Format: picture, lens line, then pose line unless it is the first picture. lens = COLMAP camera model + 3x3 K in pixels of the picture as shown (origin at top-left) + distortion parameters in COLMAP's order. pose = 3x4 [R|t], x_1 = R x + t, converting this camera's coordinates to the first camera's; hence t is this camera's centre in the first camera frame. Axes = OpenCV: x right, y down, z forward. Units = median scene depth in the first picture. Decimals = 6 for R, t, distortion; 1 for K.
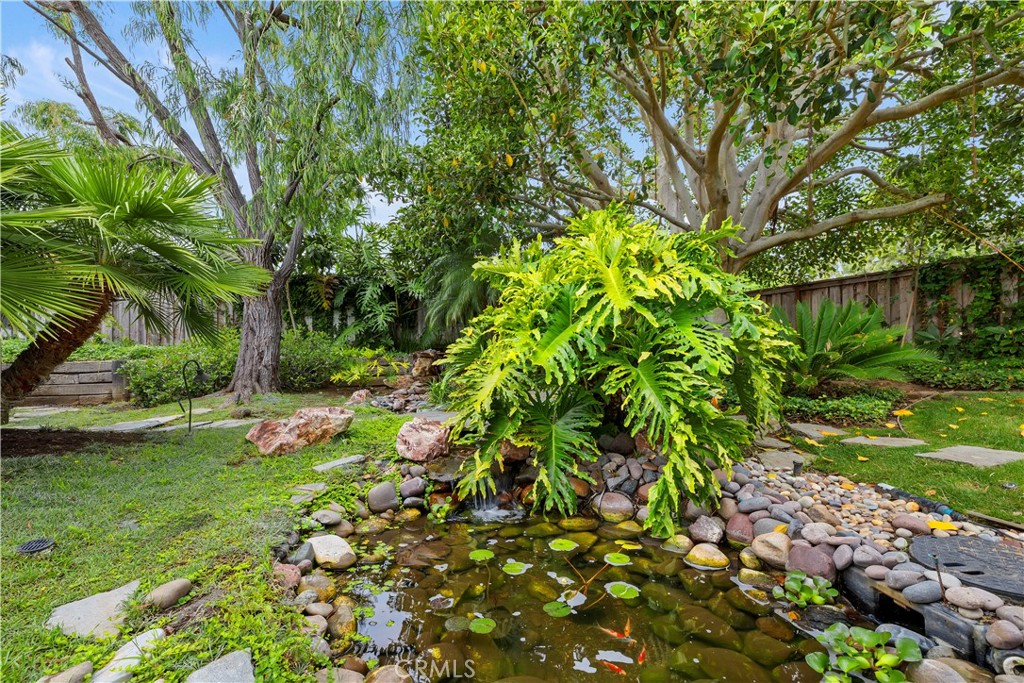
lens RADIAL K [[433.8, 0, 511.5], [0, 433.8, 345.0], [0, 0, 1]] dist [0.001375, 0.000178]
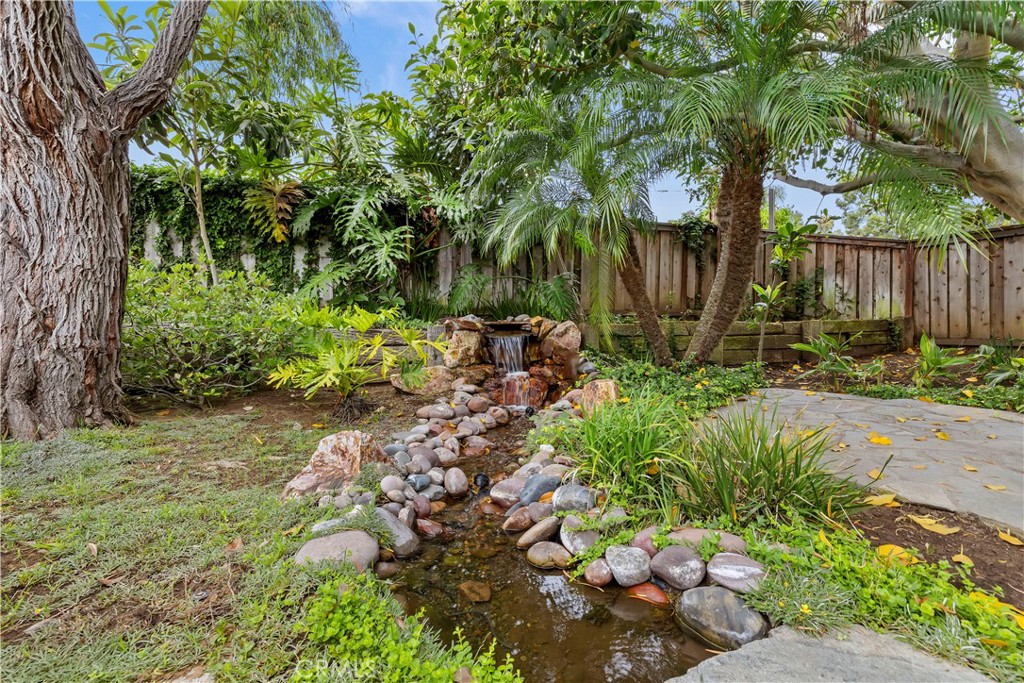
lens RADIAL K [[433.8, 0, 522.3], [0, 433.8, 321.0], [0, 0, 1]] dist [0.001375, 0.000178]
pose [[0.998091, 0.011497, 0.060676, -0.165773], [-0.012040, 0.999891, 0.008587, 0.012622], [-0.060570, -0.009301, 0.998121, 0.473120]]
